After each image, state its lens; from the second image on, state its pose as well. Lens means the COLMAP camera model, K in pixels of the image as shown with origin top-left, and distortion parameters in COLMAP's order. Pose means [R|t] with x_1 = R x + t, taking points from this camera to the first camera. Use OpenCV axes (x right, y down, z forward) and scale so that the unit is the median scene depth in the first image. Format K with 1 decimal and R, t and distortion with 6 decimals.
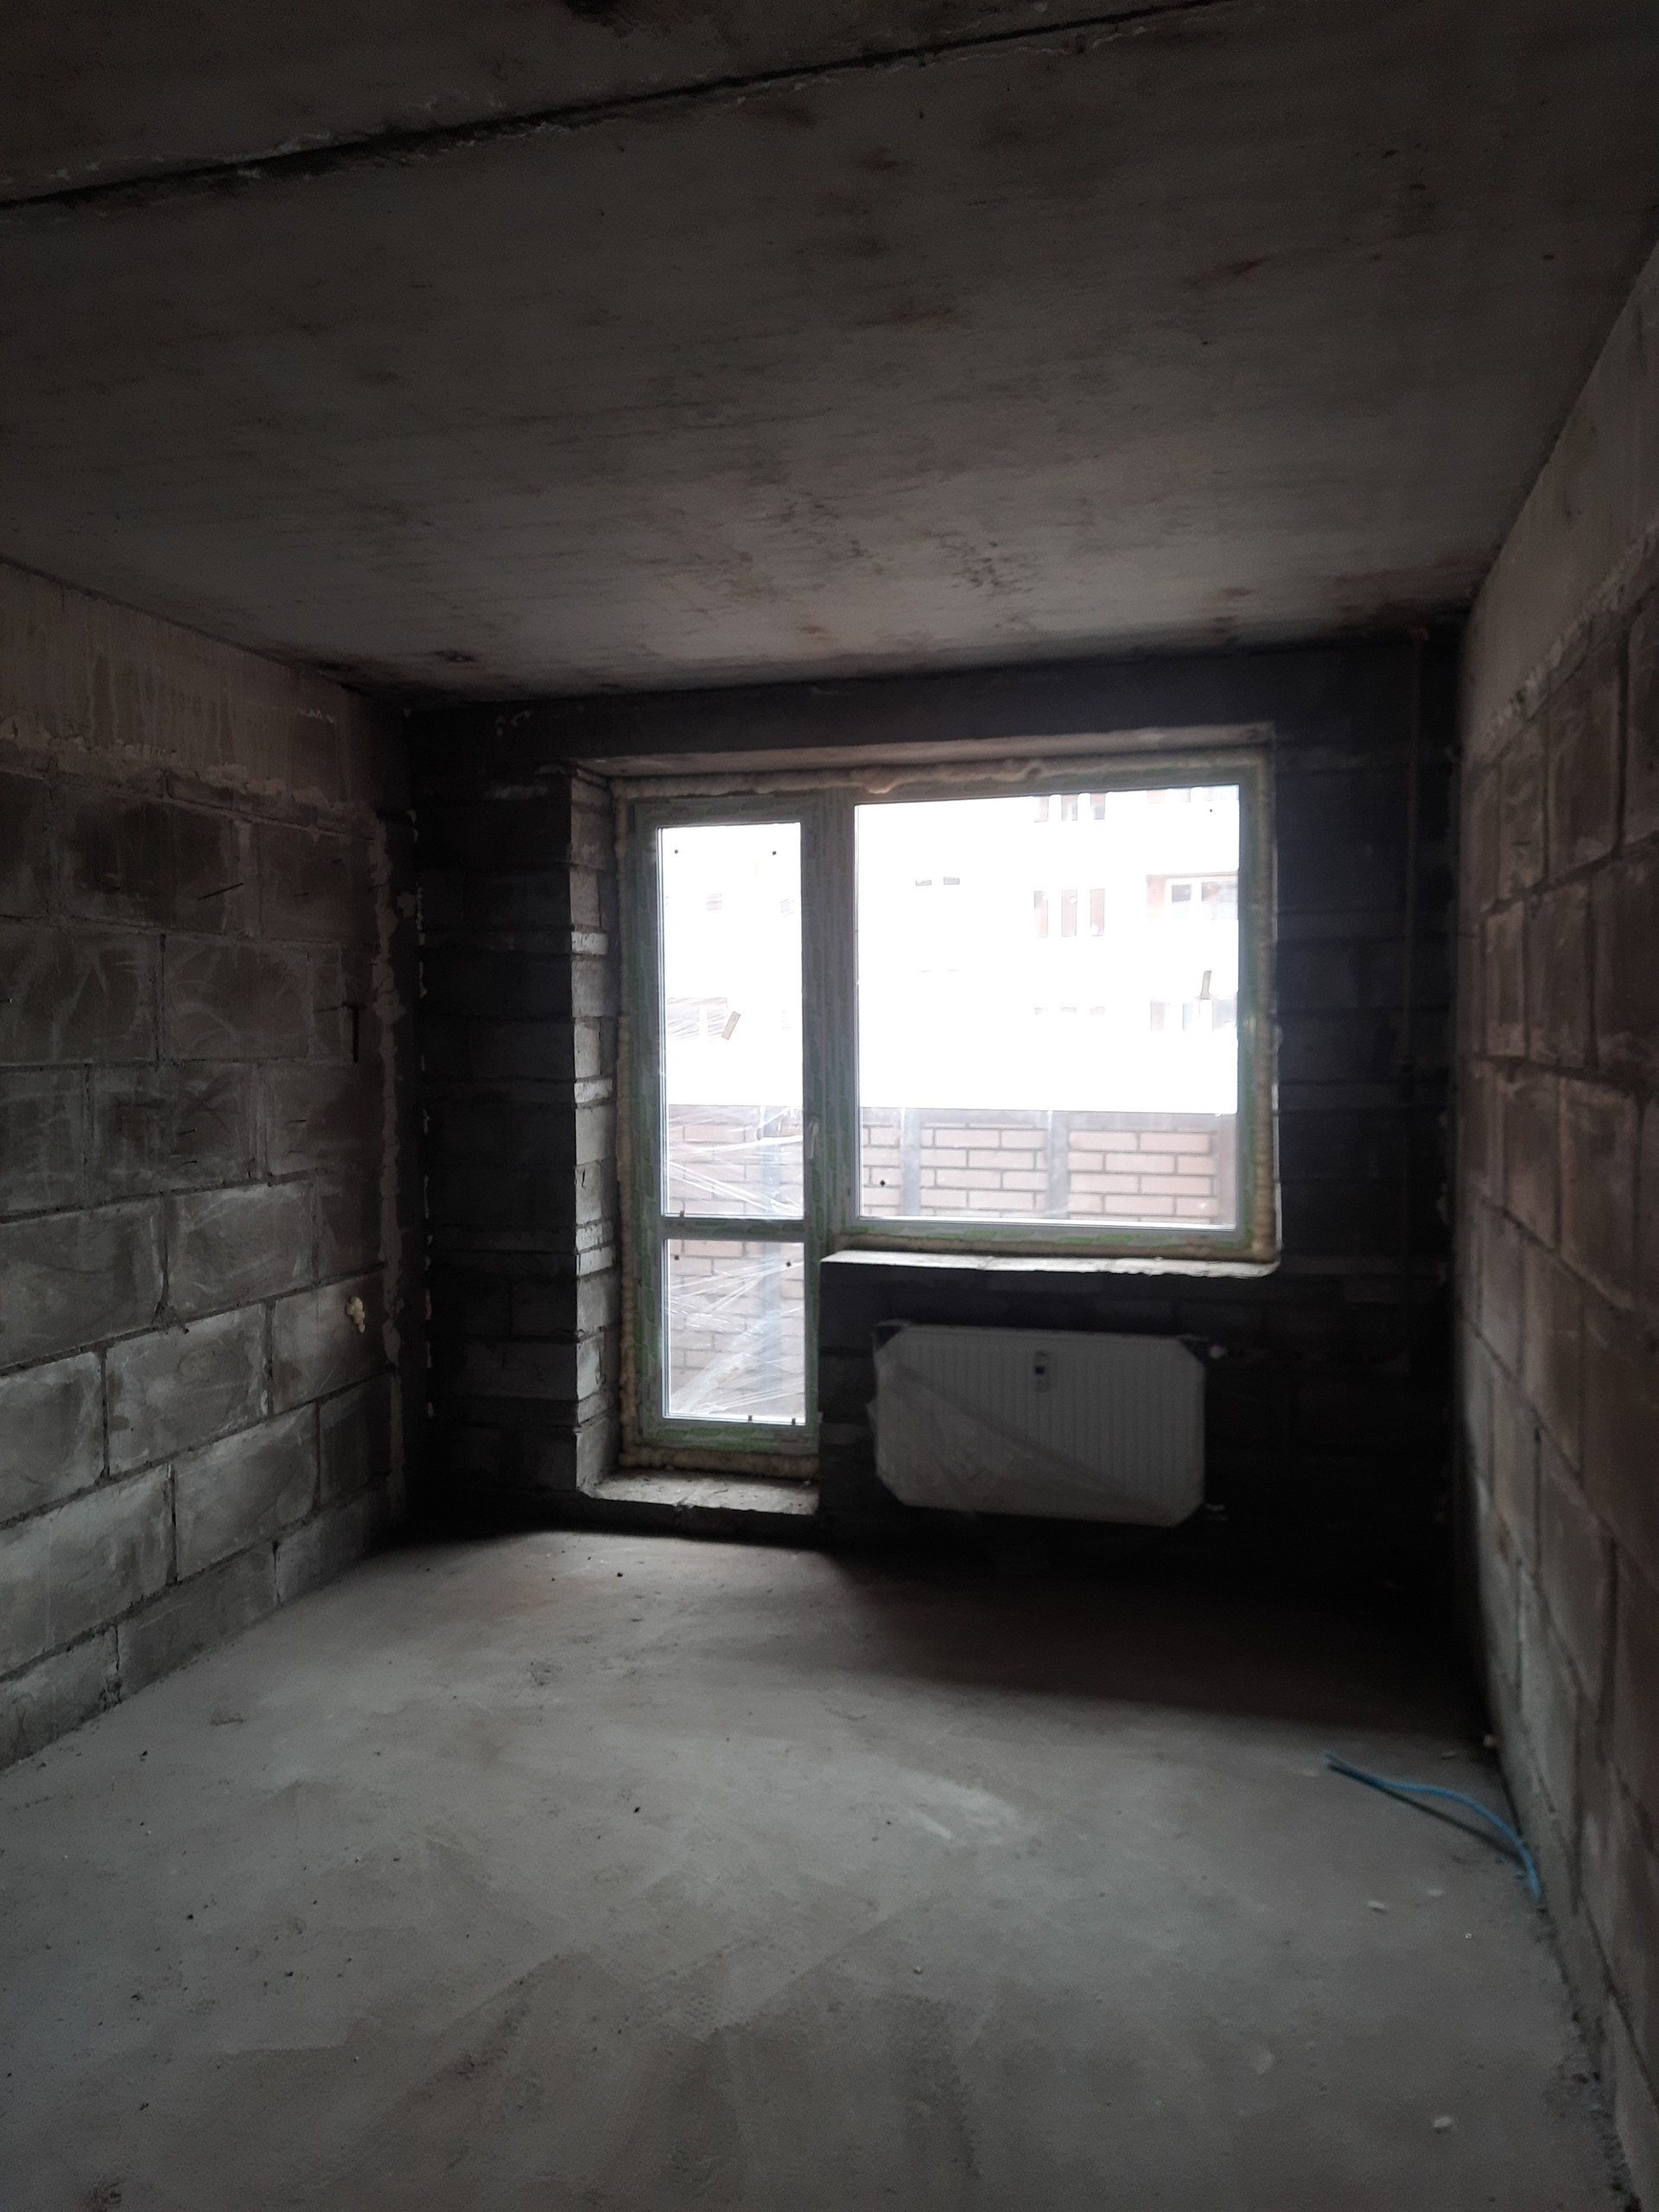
lens RADIAL K [[1598.0, 0, 827.8], [0, 1598.0, 1100.4], [0, 0, 1]] dist [0.089847, -0.099757]
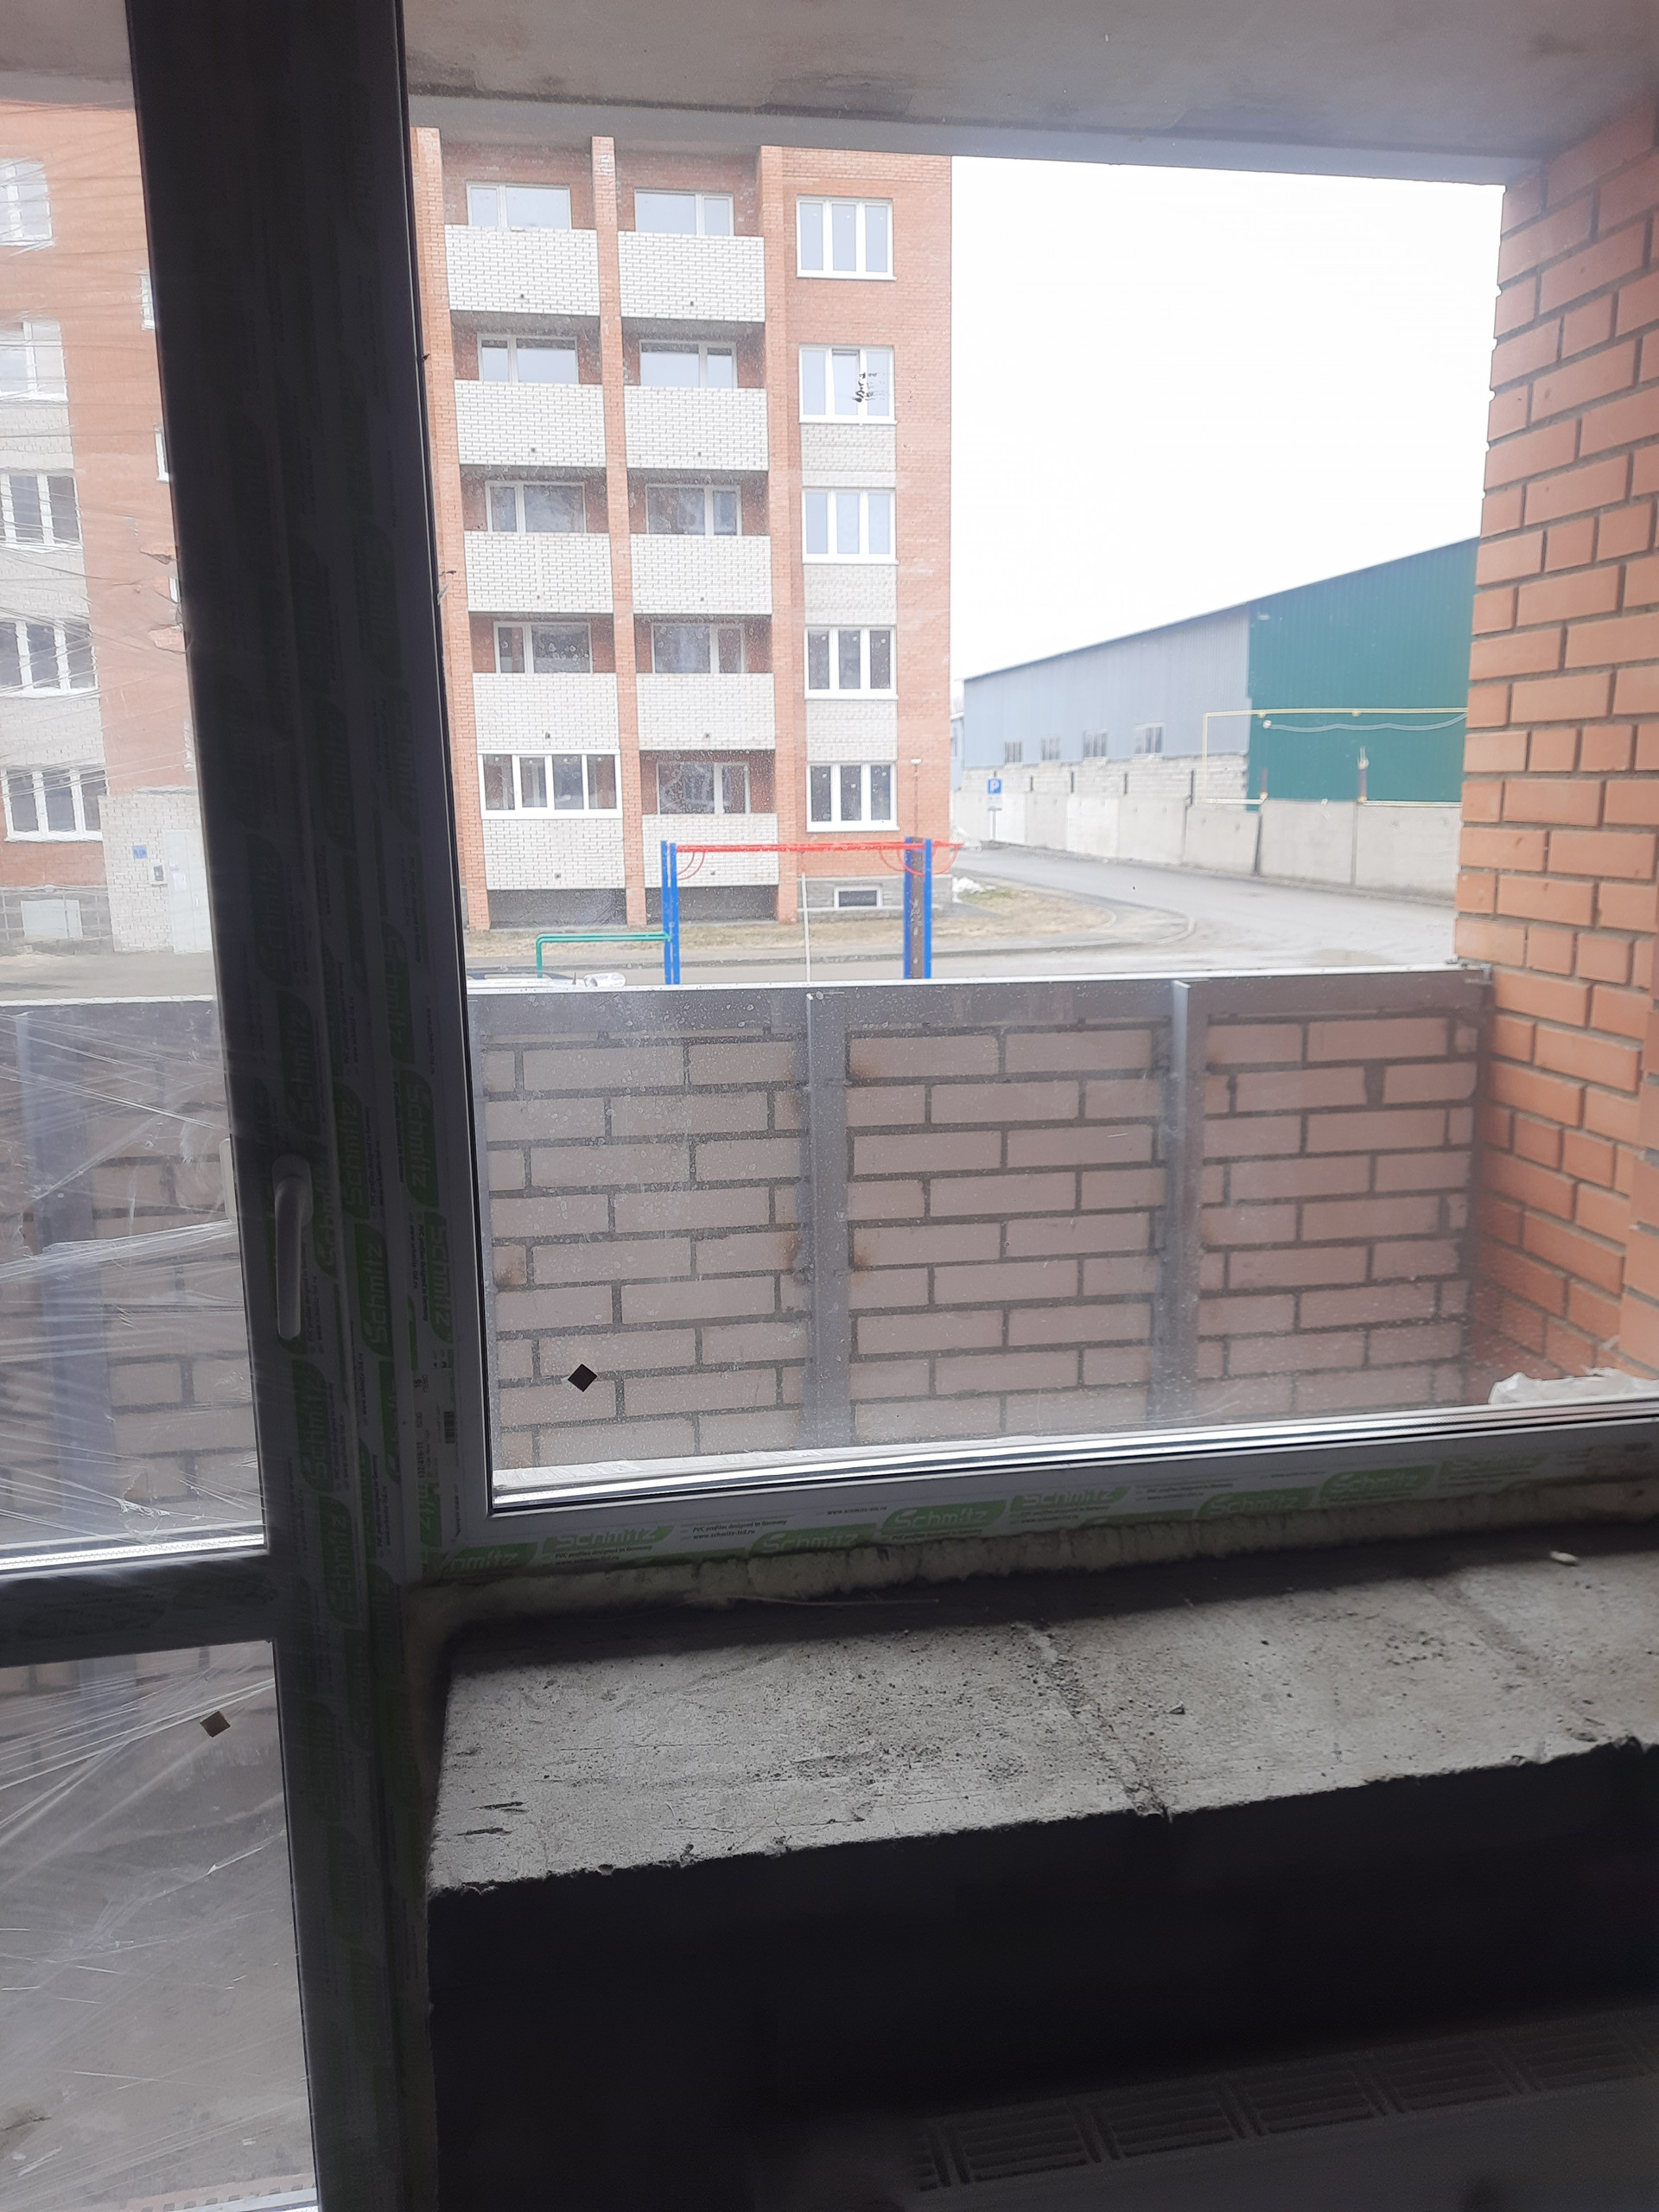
lens RADIAL K [[1598.0, 0, 819.6], [0, 1598.0, 1100.0], [0, 0, 1]] dist [0.089847, -0.099757]
pose [[0.918157, -0.081378, 0.387769, -0.028331], [0.027455, 0.989395, 0.142629, -0.030638], [-0.395264, -0.120310, 0.910655, 0.731763]]
